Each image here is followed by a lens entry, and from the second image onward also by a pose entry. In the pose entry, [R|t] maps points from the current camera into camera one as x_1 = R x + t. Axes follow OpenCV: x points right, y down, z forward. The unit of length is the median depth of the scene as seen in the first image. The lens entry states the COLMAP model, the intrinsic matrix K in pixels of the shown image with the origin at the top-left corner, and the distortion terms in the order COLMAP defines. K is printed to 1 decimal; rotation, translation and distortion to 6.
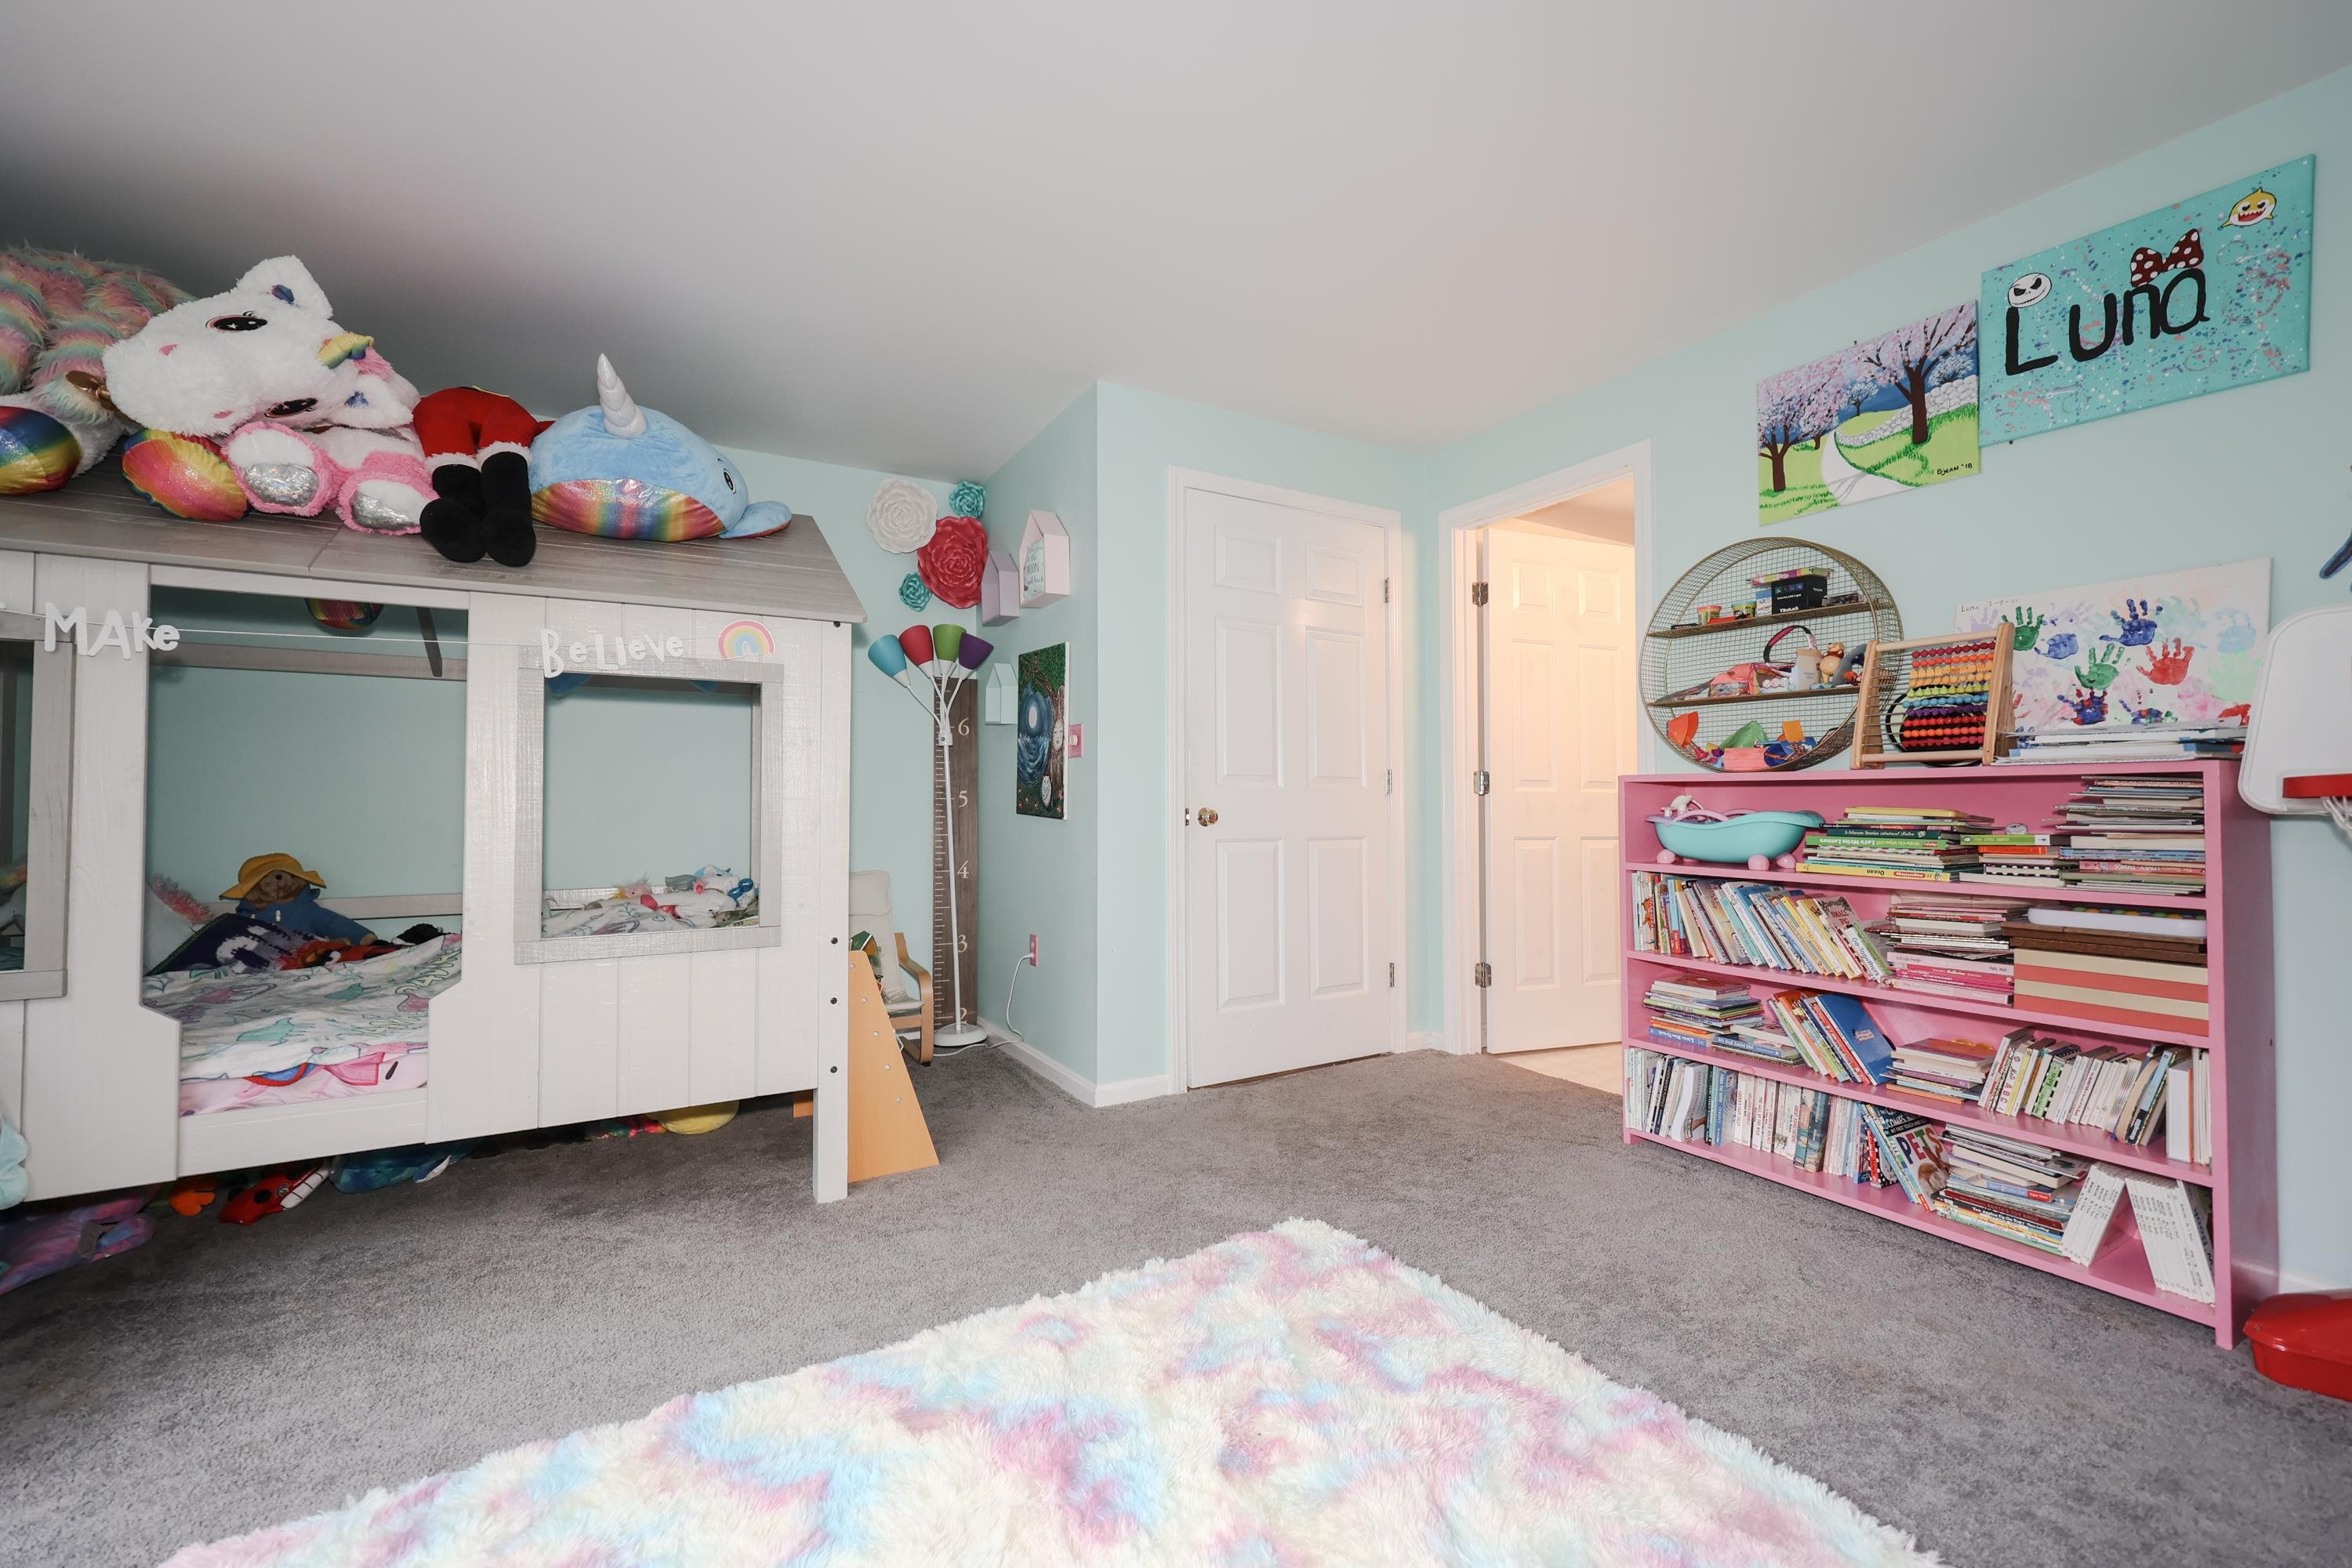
lens RADIAL K [[994.6, 0, 1149.3], [0, 994.6, 787.2], [0, 0, 1]] dist [0.002431, -0.000276]
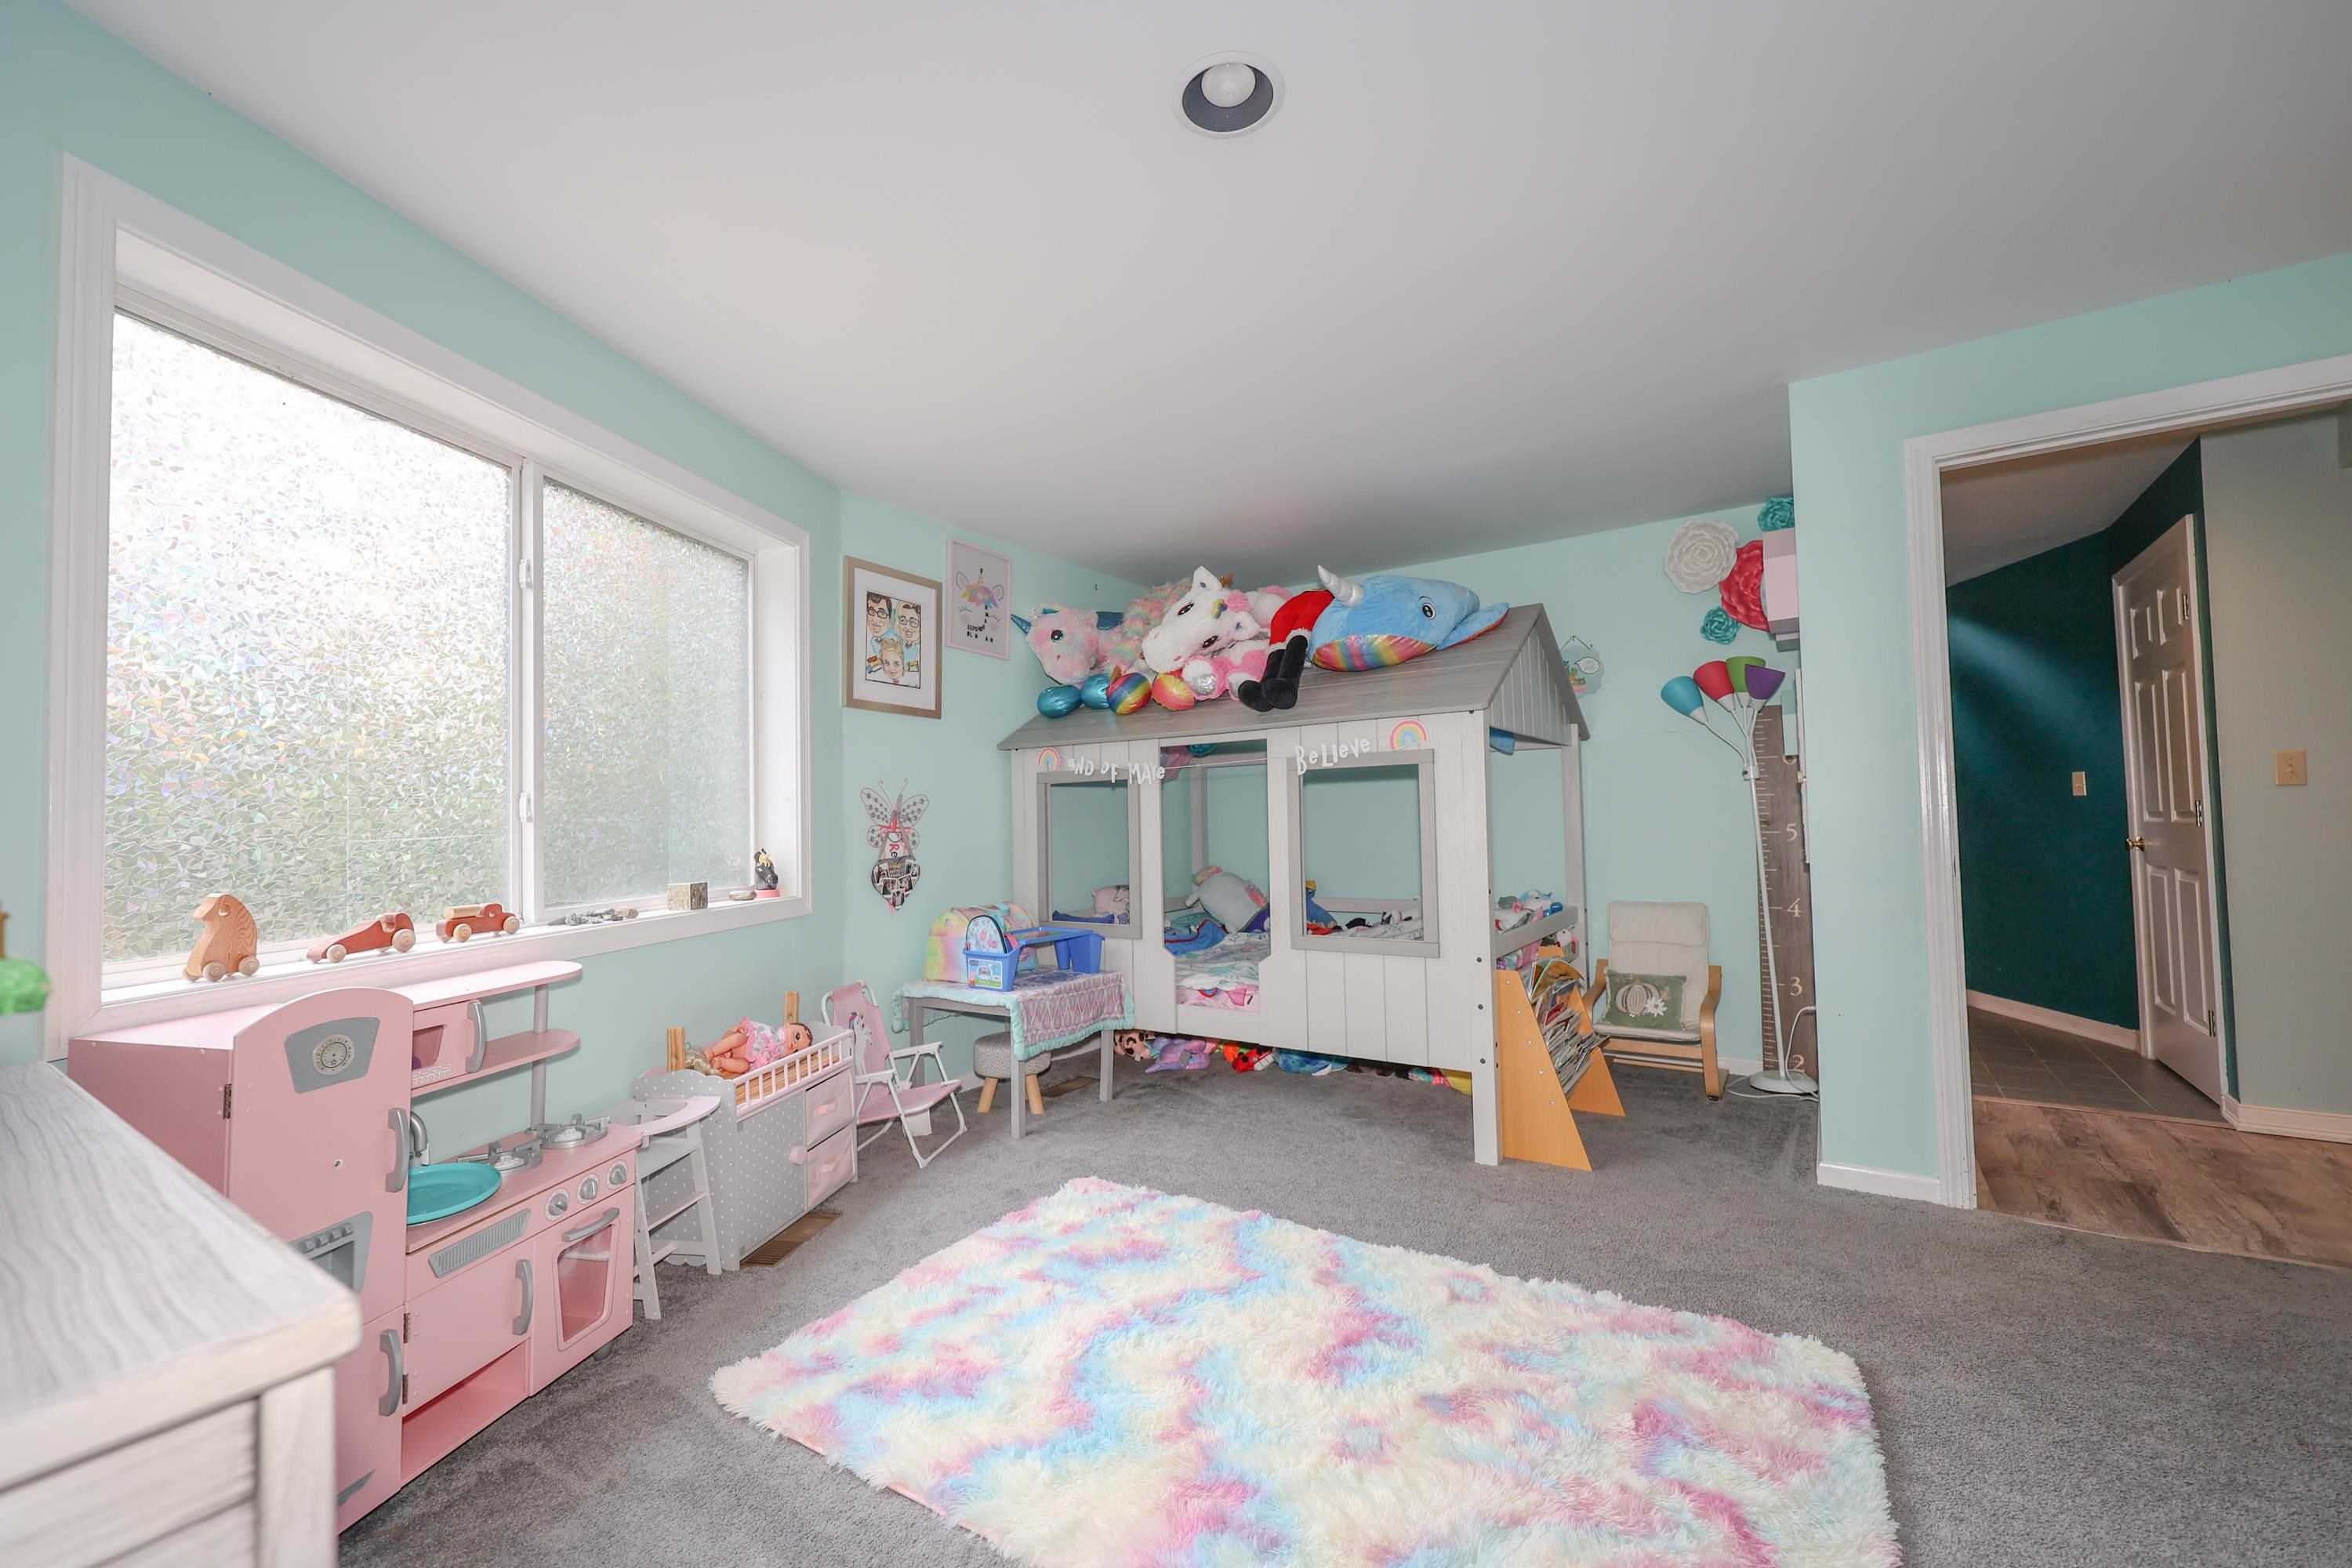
lens RADIAL K [[994.6, 0, 1149.3], [0, 994.6, 787.2], [0, 0, 1]] dist [0.002431, -0.000276]
pose [[0.389284, -0.036522, -0.920394, 0.814228], [0.042372, 0.998866, -0.021714, -0.065979], [0.920143, -0.030546, 0.390390, 0.139800]]
